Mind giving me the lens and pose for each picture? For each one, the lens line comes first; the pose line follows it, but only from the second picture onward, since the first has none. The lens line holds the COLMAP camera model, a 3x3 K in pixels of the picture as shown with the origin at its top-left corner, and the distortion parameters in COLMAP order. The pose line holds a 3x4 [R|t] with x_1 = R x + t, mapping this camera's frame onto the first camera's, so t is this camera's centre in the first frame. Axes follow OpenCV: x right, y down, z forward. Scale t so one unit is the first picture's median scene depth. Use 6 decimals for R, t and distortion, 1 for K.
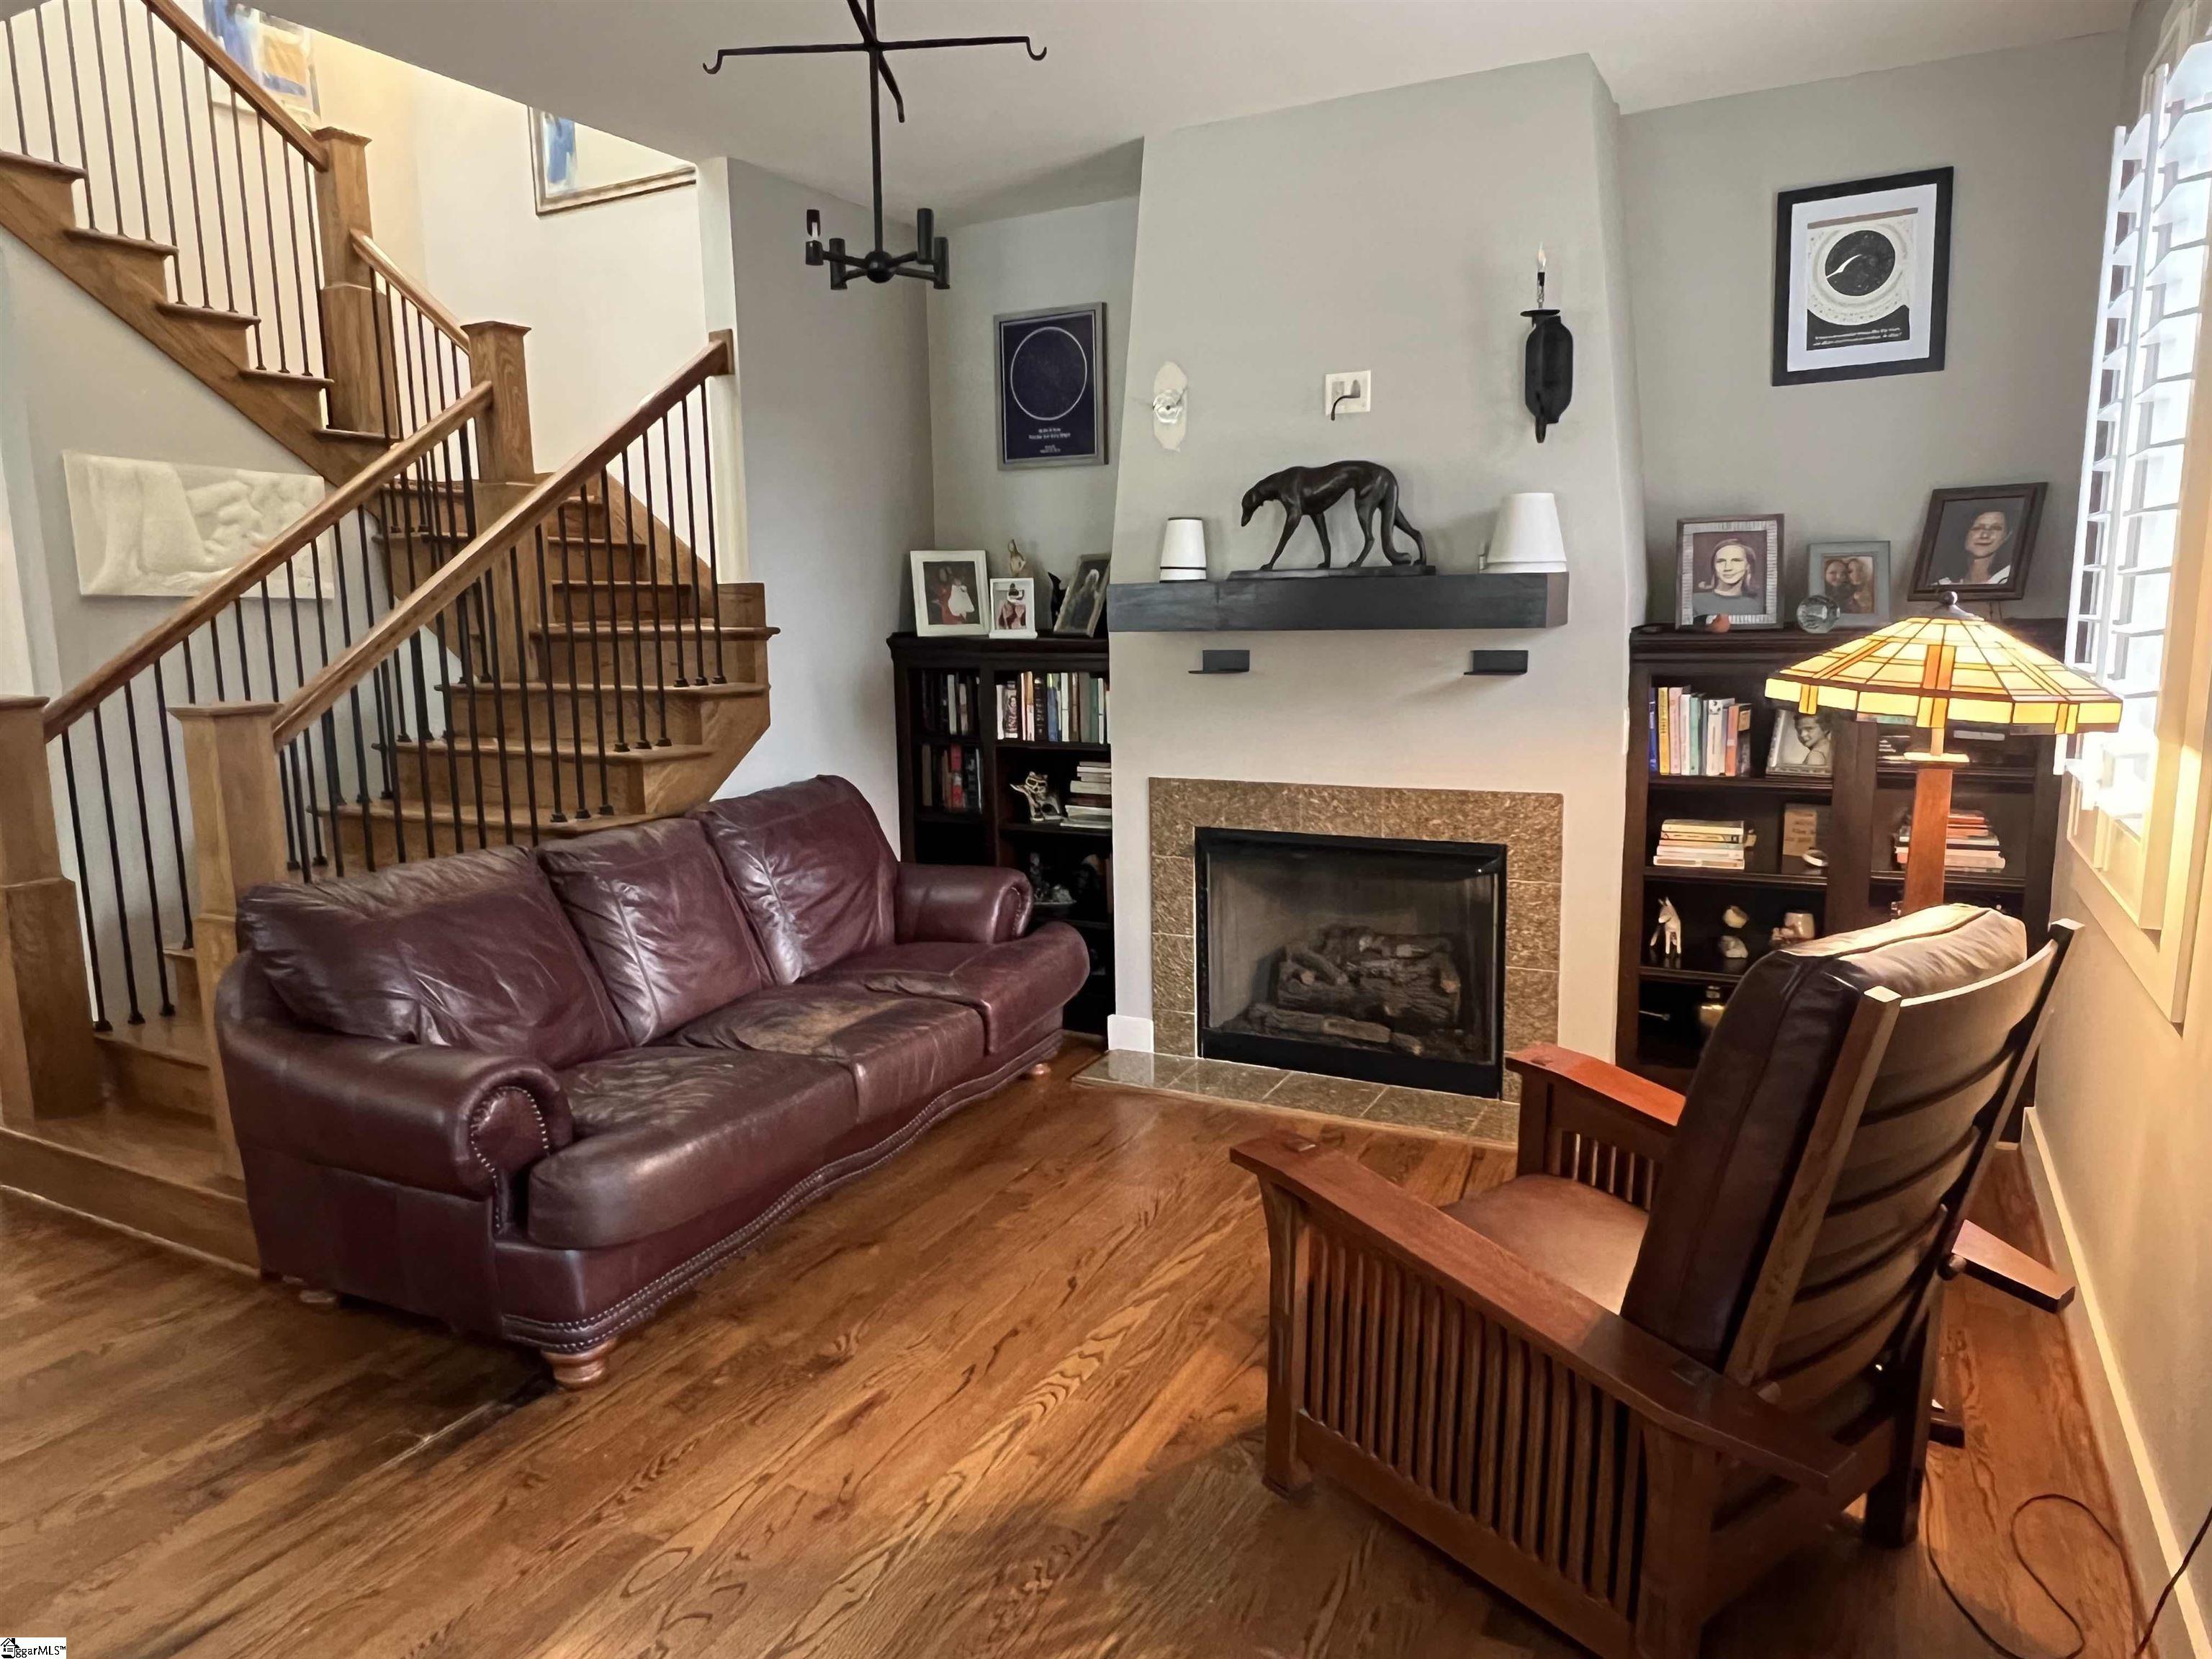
lens RADIAL K [[1427.8, 0, 1097.9], [0, 1427.8, 830.7], [0, 0, 1]] dist [-0.003059, -0.005308]
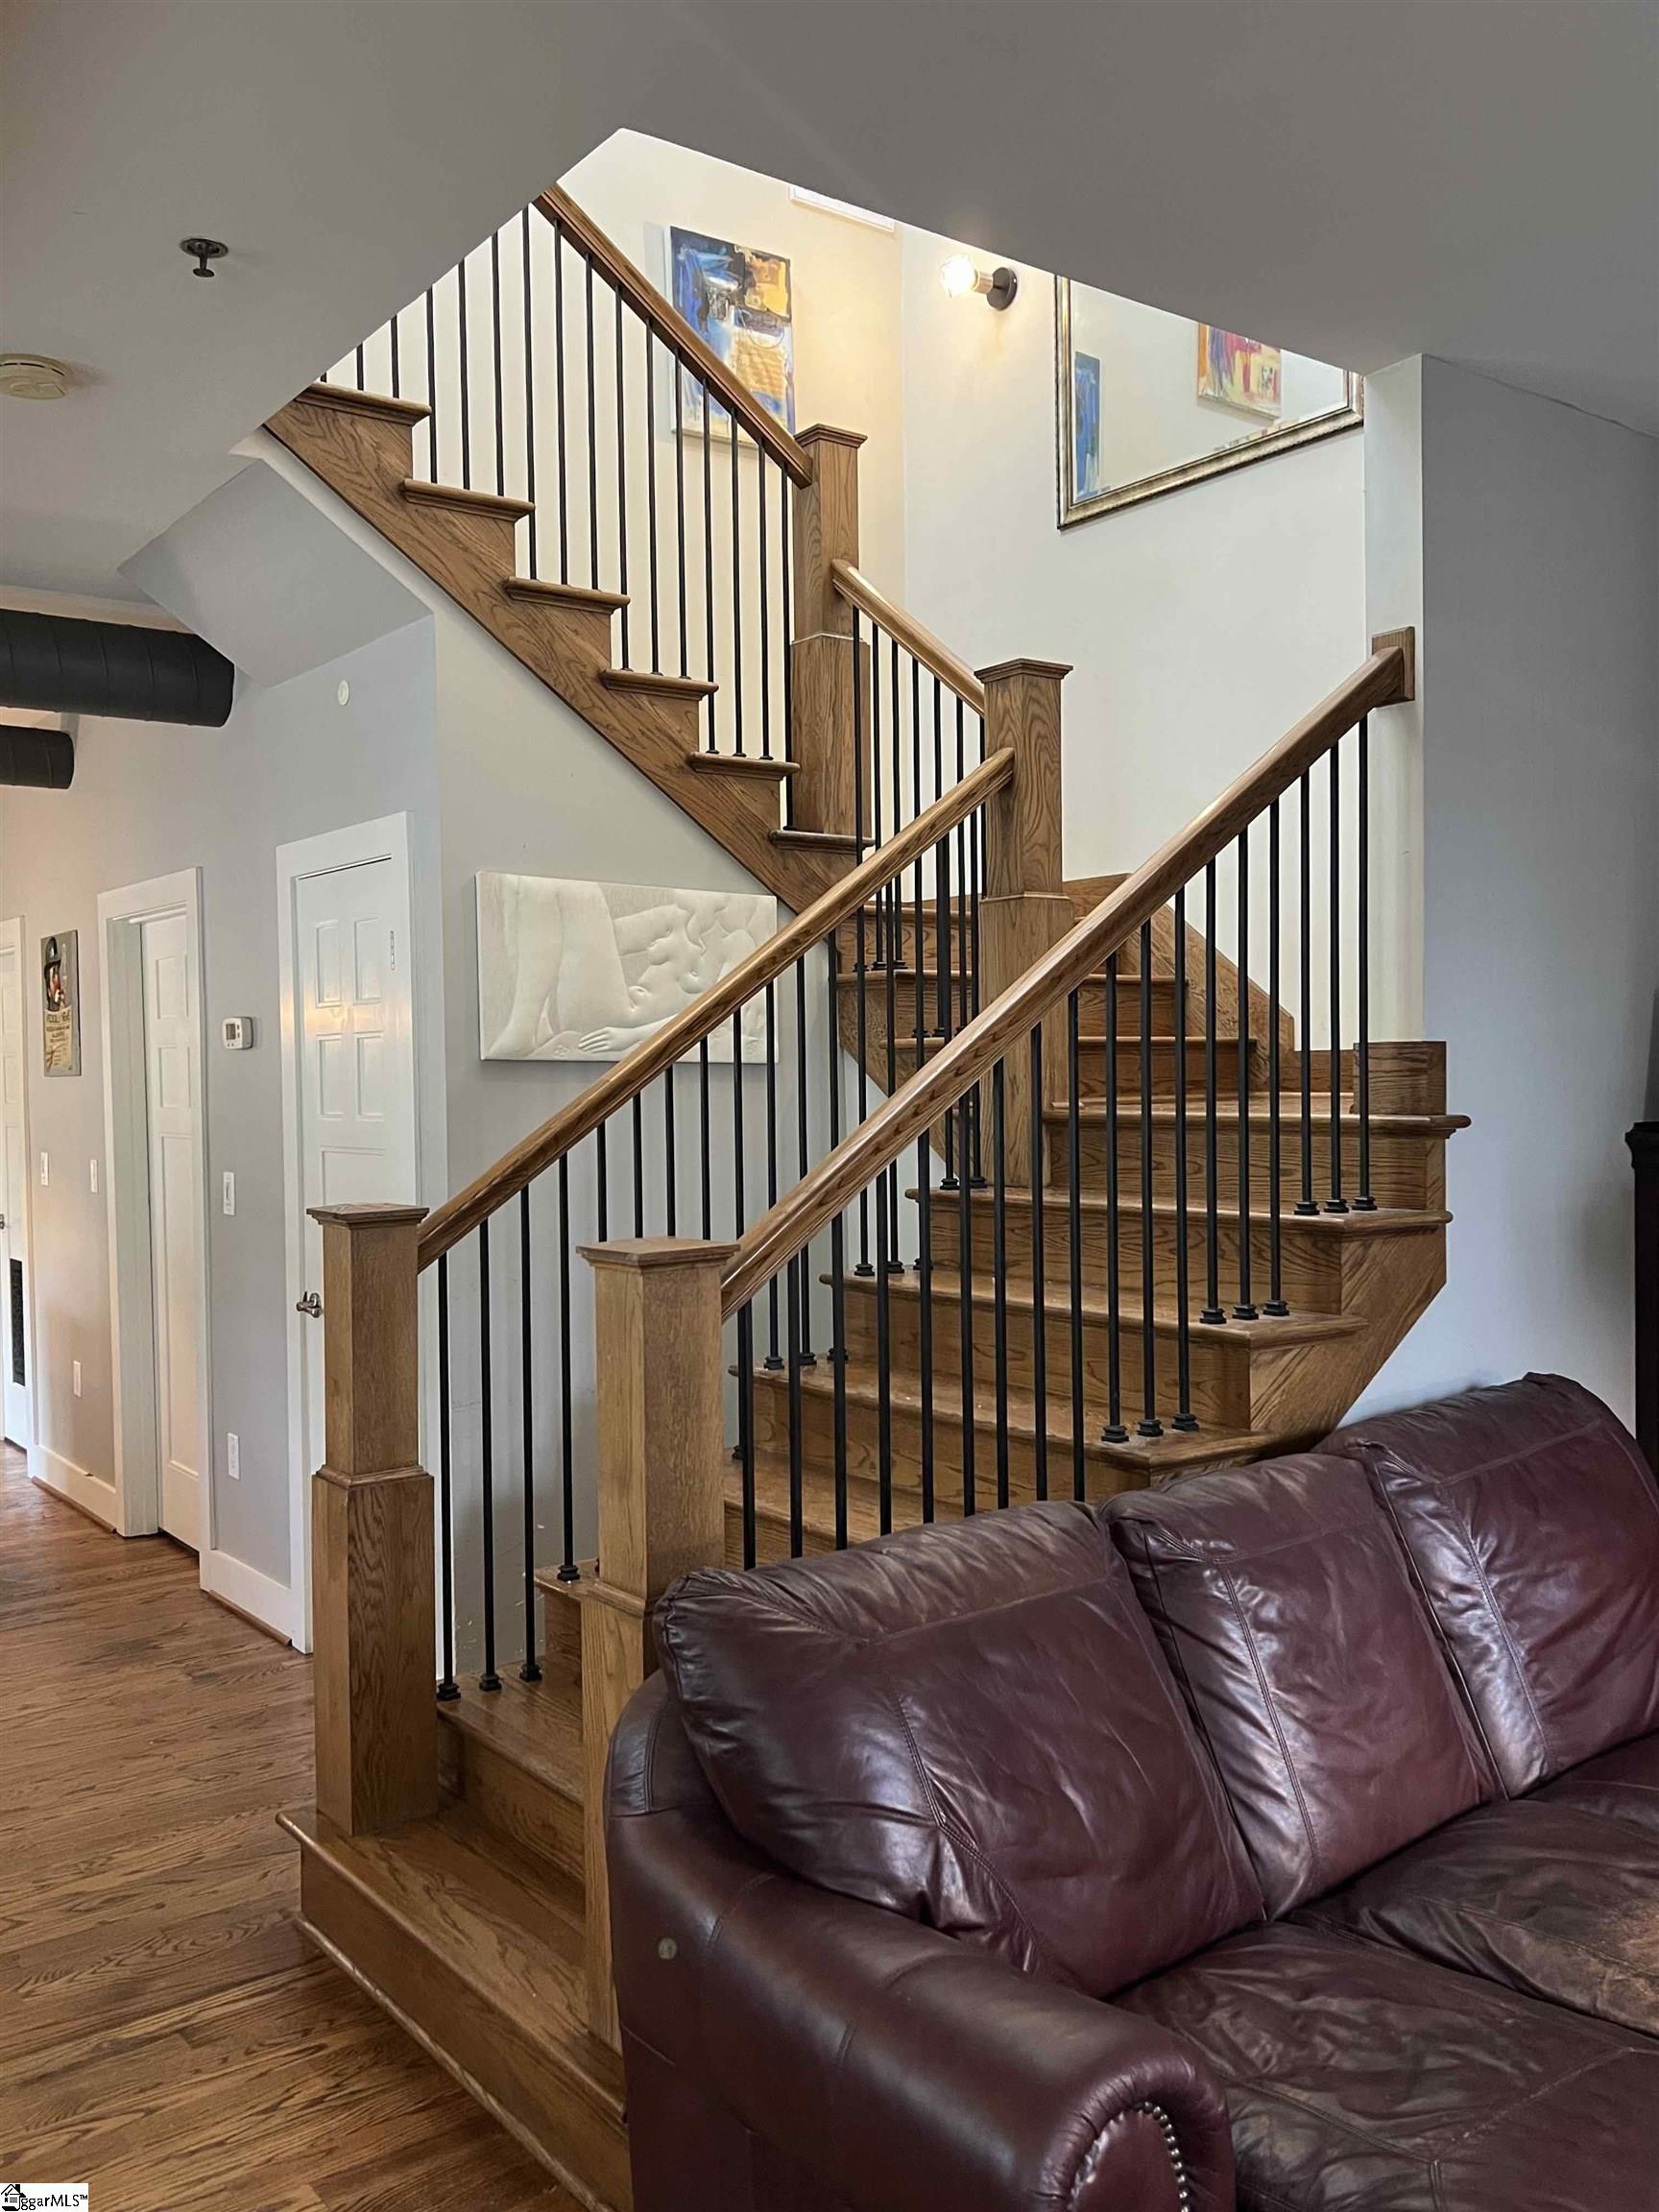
lens RADIAL K [[1845.3, 0, 822.1], [0, 1845.3, 1111.9], [0, 0, 1]] dist [0.040777, -0.033540]
pose [[0.907528, 0.014456, -0.419744, -0.174457], [-0.067036, 0.991580, -0.110790, -0.050959], [0.414608, 0.128683, 0.900856, 0.246527]]
